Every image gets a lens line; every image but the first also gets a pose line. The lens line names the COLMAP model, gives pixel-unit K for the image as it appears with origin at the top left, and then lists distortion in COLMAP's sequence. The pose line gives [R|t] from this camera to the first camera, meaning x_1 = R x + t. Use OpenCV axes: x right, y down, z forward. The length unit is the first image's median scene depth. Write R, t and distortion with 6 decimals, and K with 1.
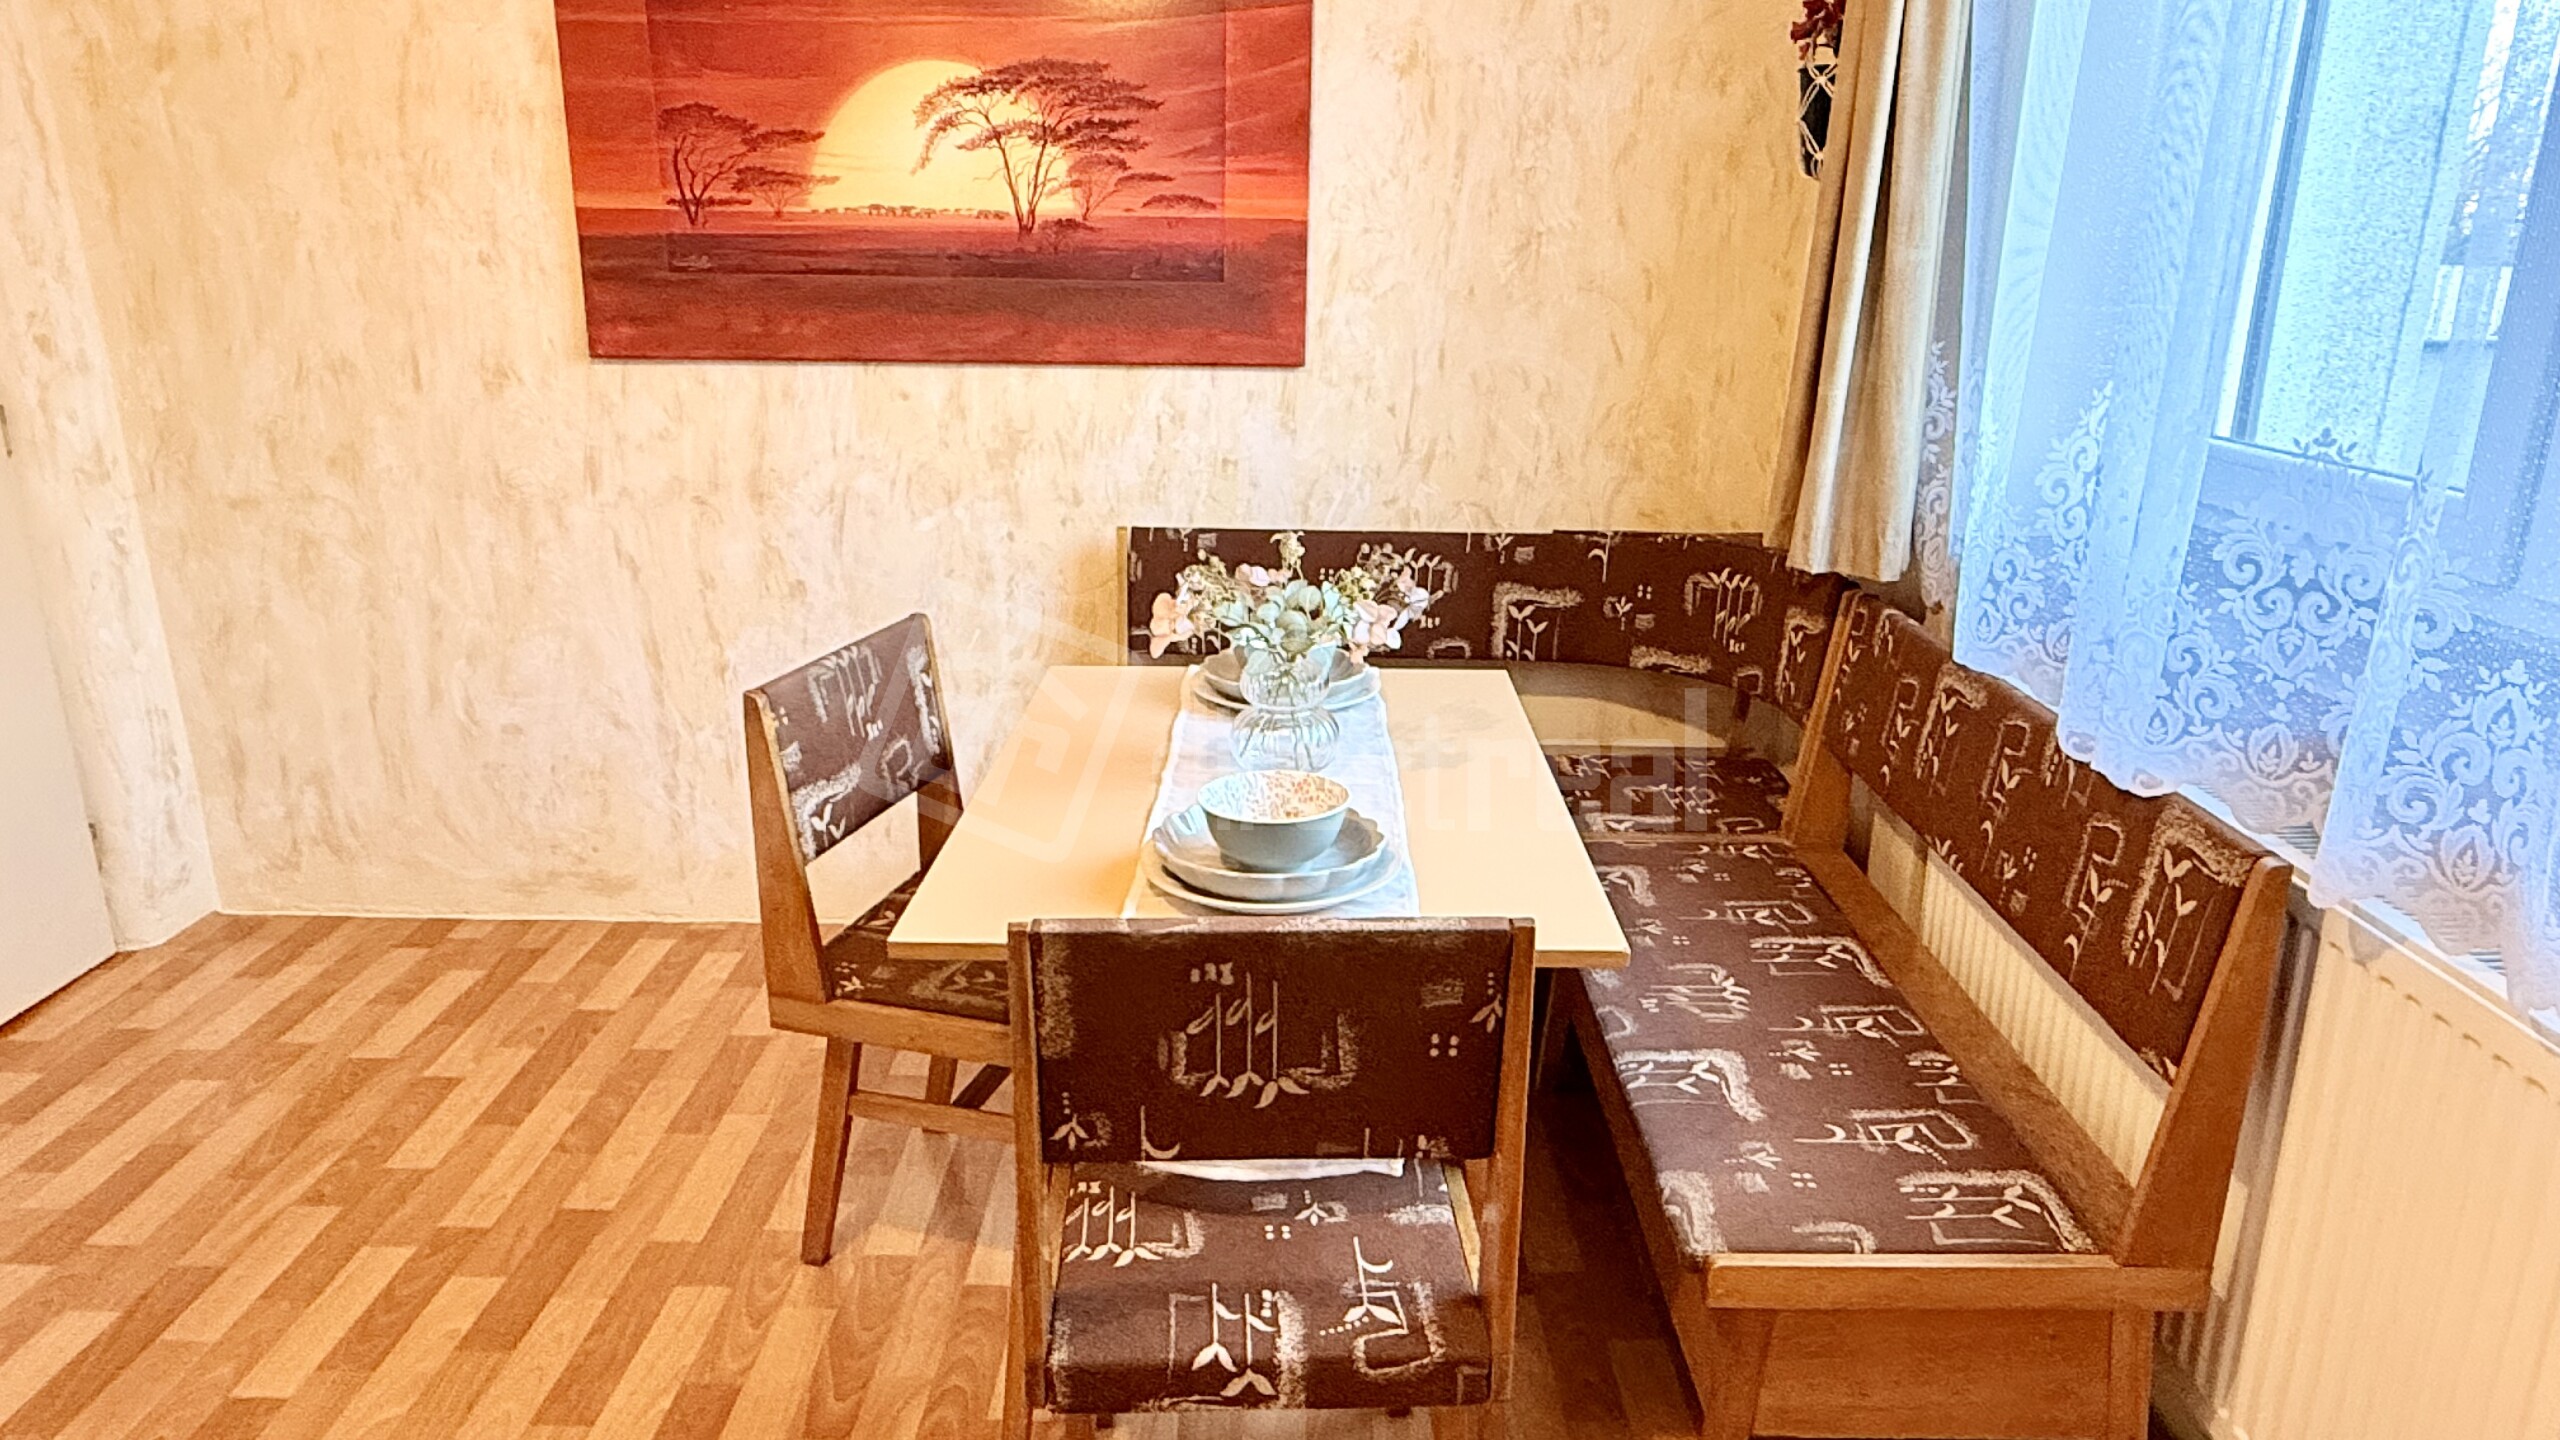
lens RADIAL K [[1604.5, 0, 1266.6], [0, 1604.5, 712.1], [0, 0, 1]] dist [0.001418, -0.000922]
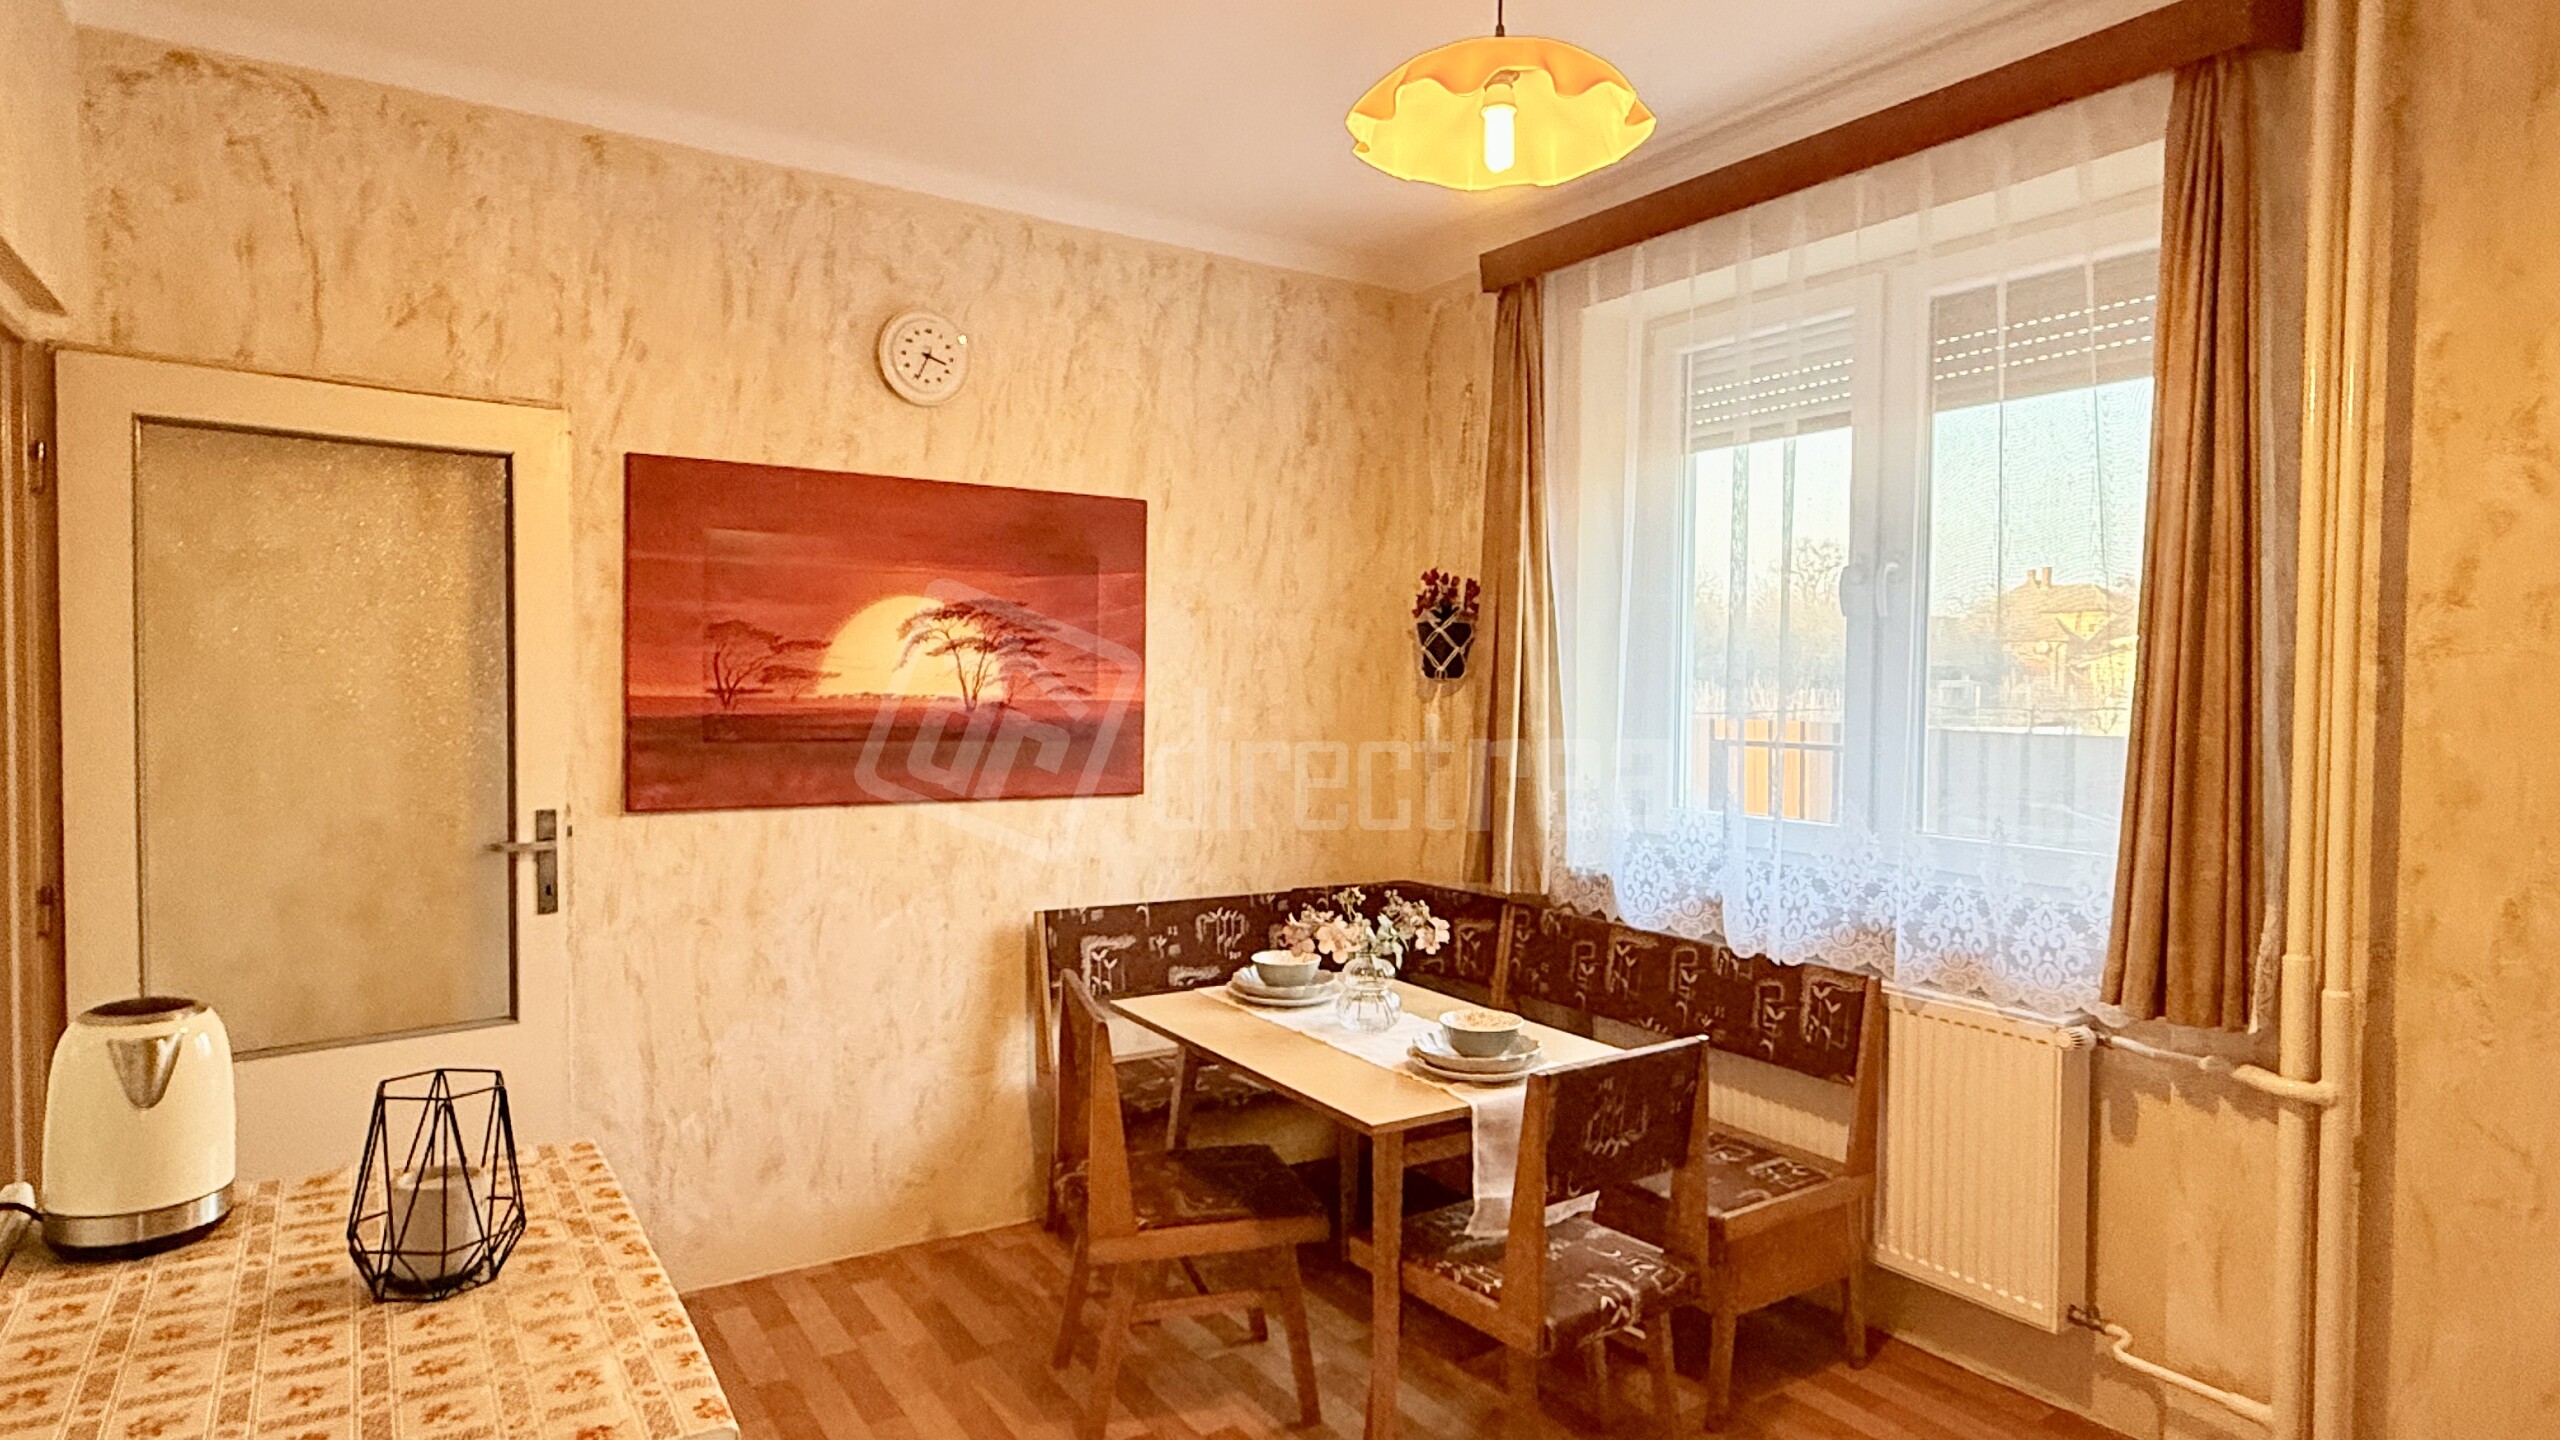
lens RADIAL K [[1424.2, 0, 1256.9], [0, 1424.2, 712.7], [0, 0, 1]] dist [-0.001491, 0.001122]
pose [[0.832717, -0.011298, 0.553583, -0.643453], [0.152620, 0.965745, -0.209866, 0.008161], [-0.532249, 0.259247, 0.805917, -0.159356]]
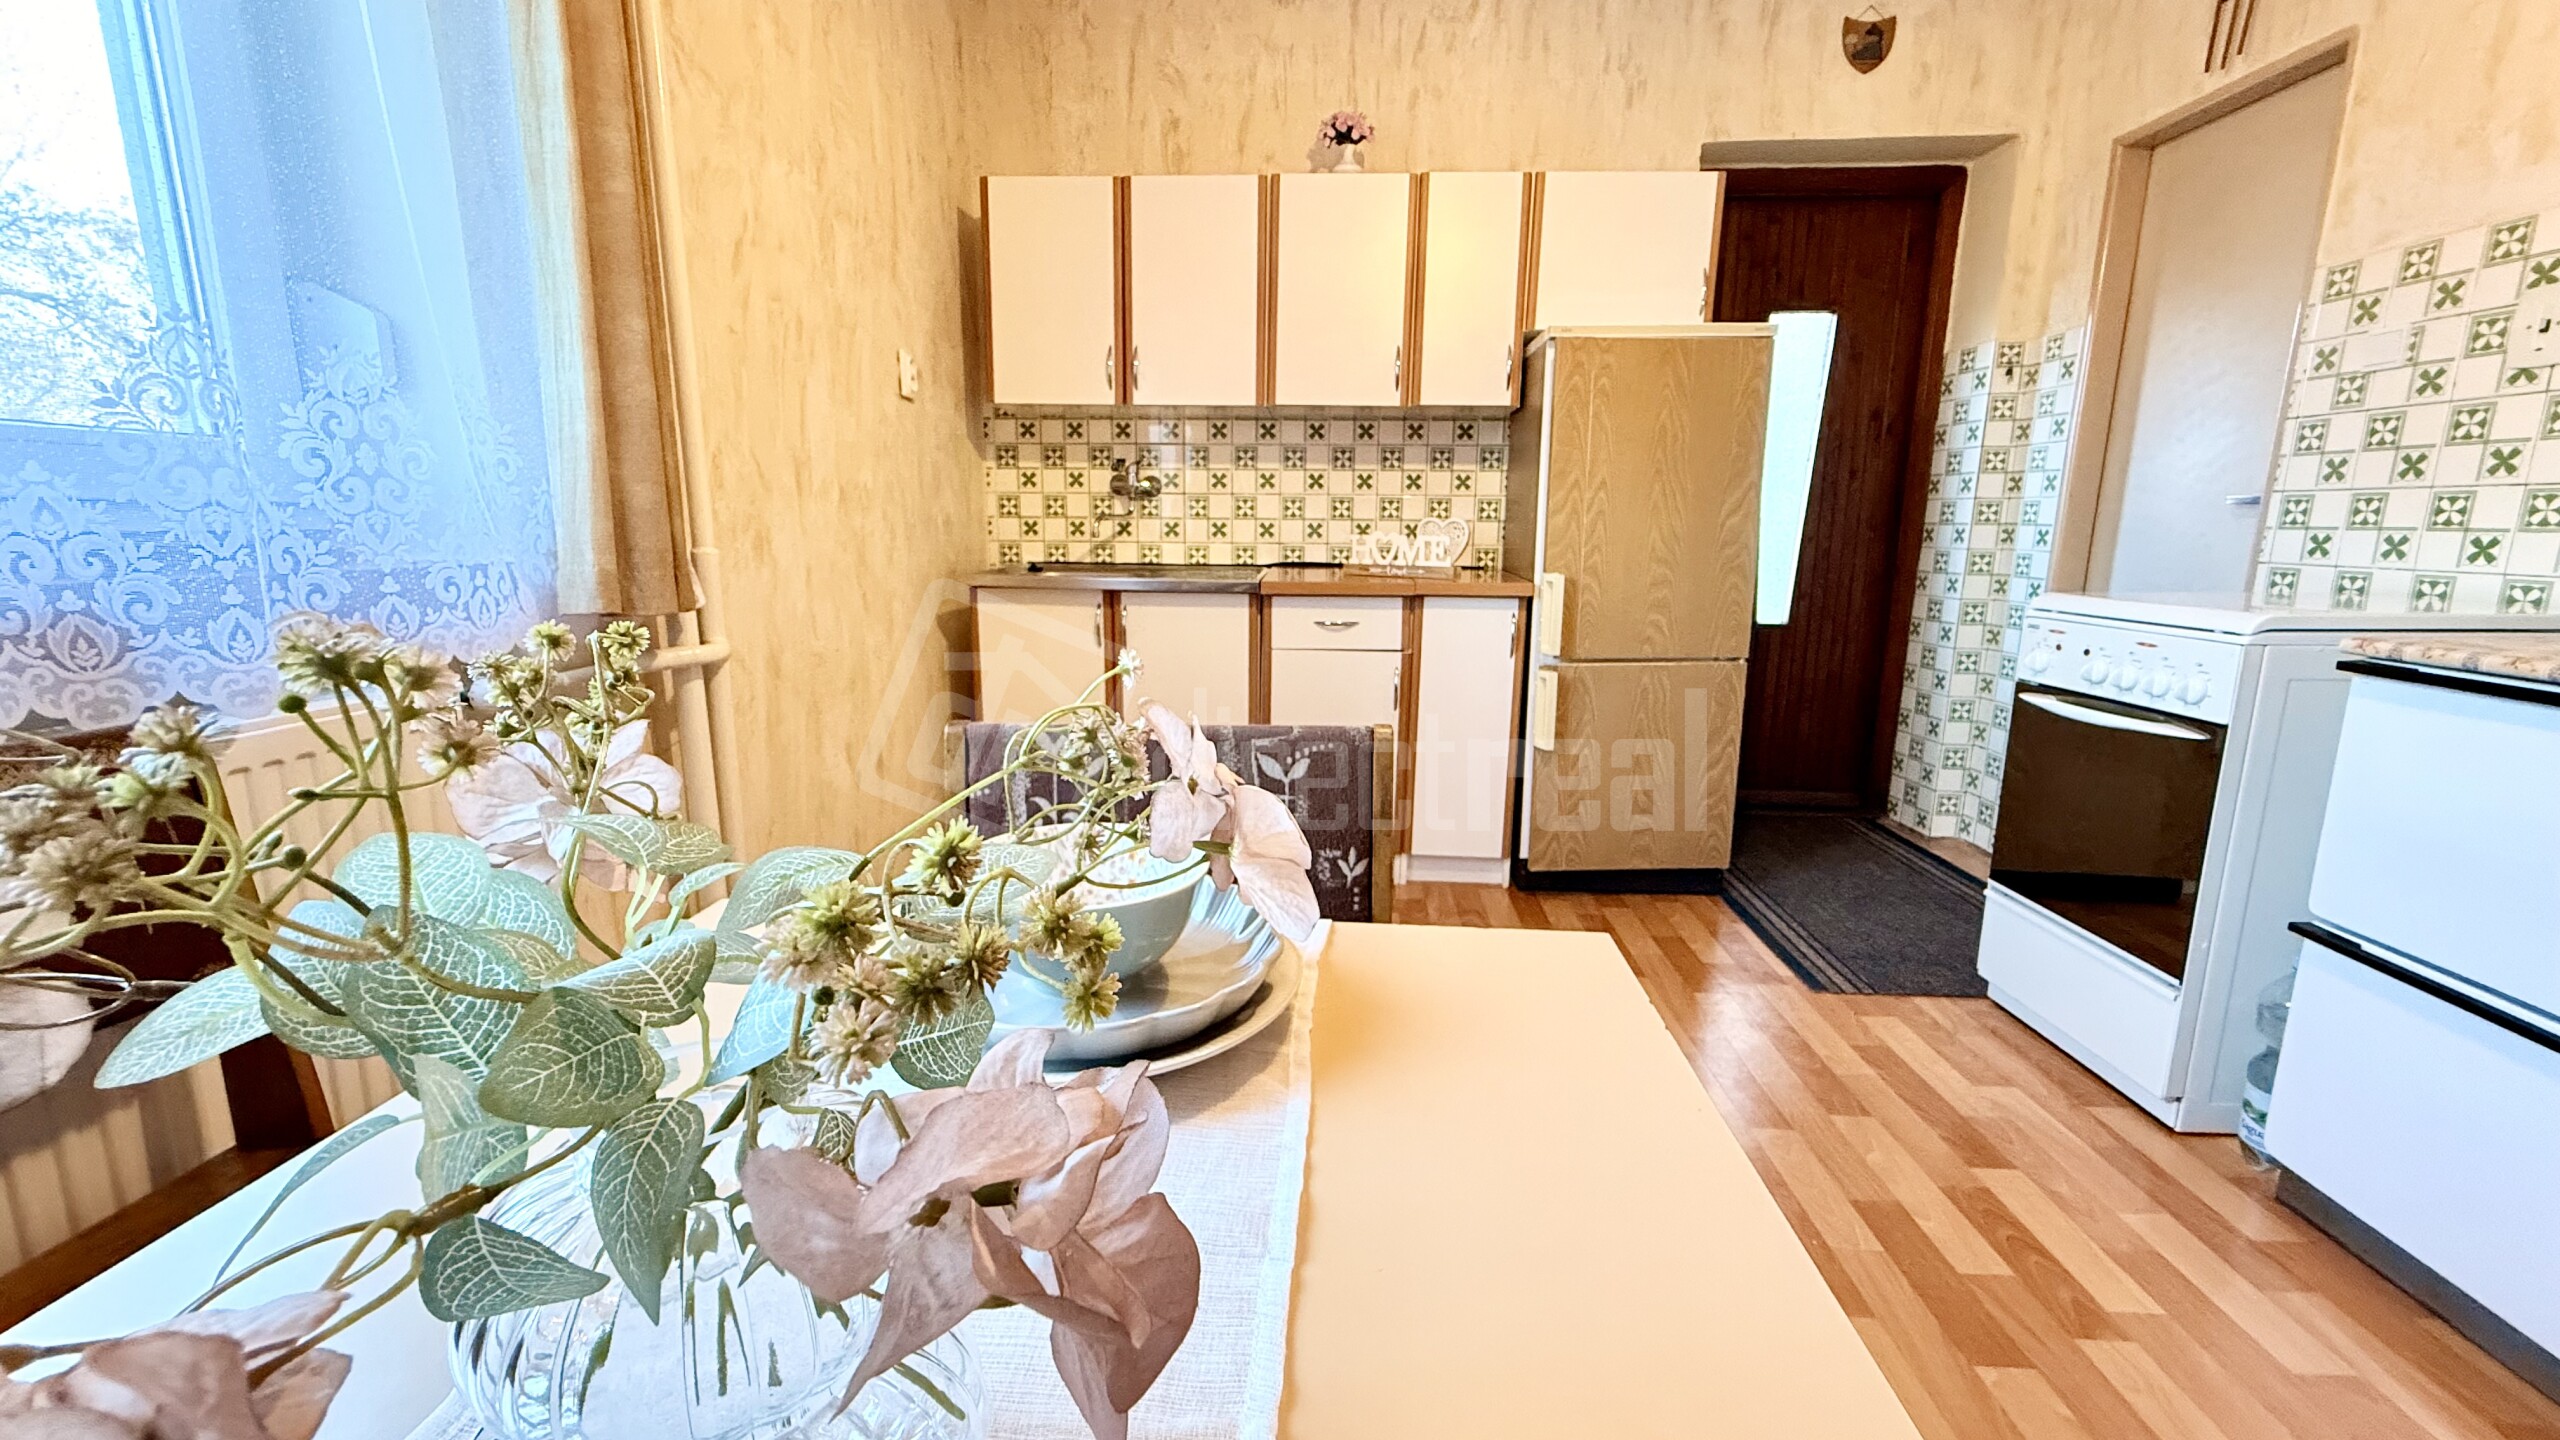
lens RADIAL K [[1014.3, 0, 1273.7], [0, 1014.3, 714.6], [0, 0, 1]] dist [-0.000872, 0.000098]
pose [[-0.998854, -0.018937, 0.043962, -0.052670], [0.003573, 0.886350, 0.463003, -0.102120], [-0.047734, 0.462629, -0.885266, 0.752297]]
